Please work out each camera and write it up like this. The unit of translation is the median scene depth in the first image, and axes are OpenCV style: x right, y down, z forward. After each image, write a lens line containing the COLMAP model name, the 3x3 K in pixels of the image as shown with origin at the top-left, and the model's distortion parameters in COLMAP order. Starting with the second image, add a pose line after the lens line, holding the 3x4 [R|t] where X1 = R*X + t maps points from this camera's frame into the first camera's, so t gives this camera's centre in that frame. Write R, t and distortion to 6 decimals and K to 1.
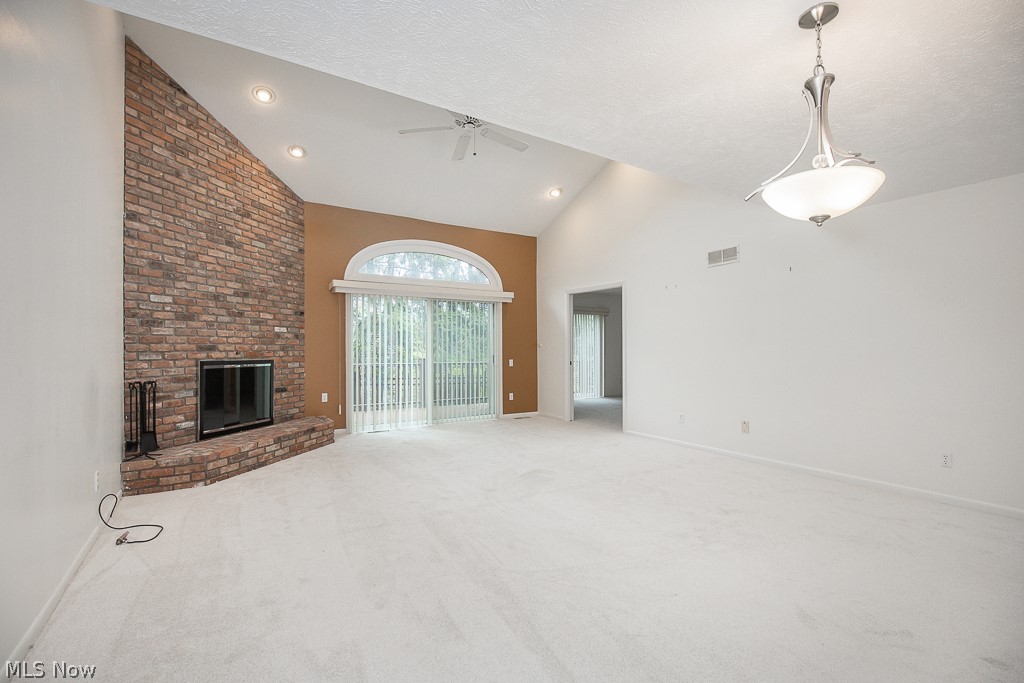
lens RADIAL K [[465.7, 0, 508.7], [0, 465.7, 347.5], [0, 0, 1]] dist [-0.018947, 0.001130]
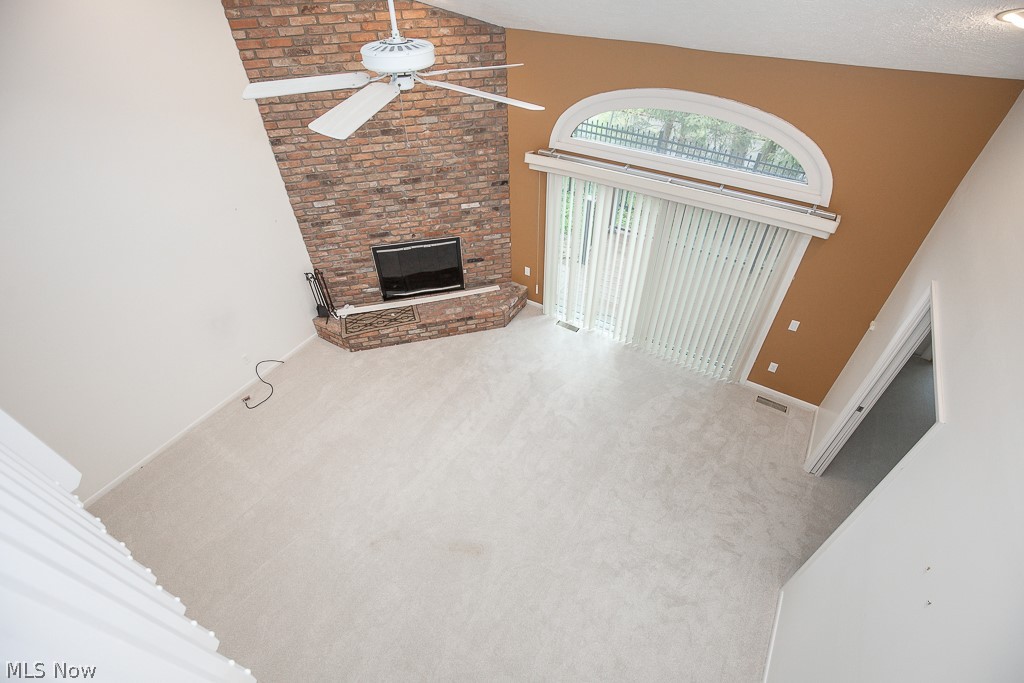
lens RADIAL K [[465.7, 0, 509.9], [0, 465.7, 336.1], [0, 0, 1]] dist [-0.018947, 0.001130]
pose [[0.437352, 0.594453, -0.674795, 0.404274], [0.012887, 0.746144, 0.665660, -0.564699], [0.899198, -0.299824, 0.318666, 0.840649]]
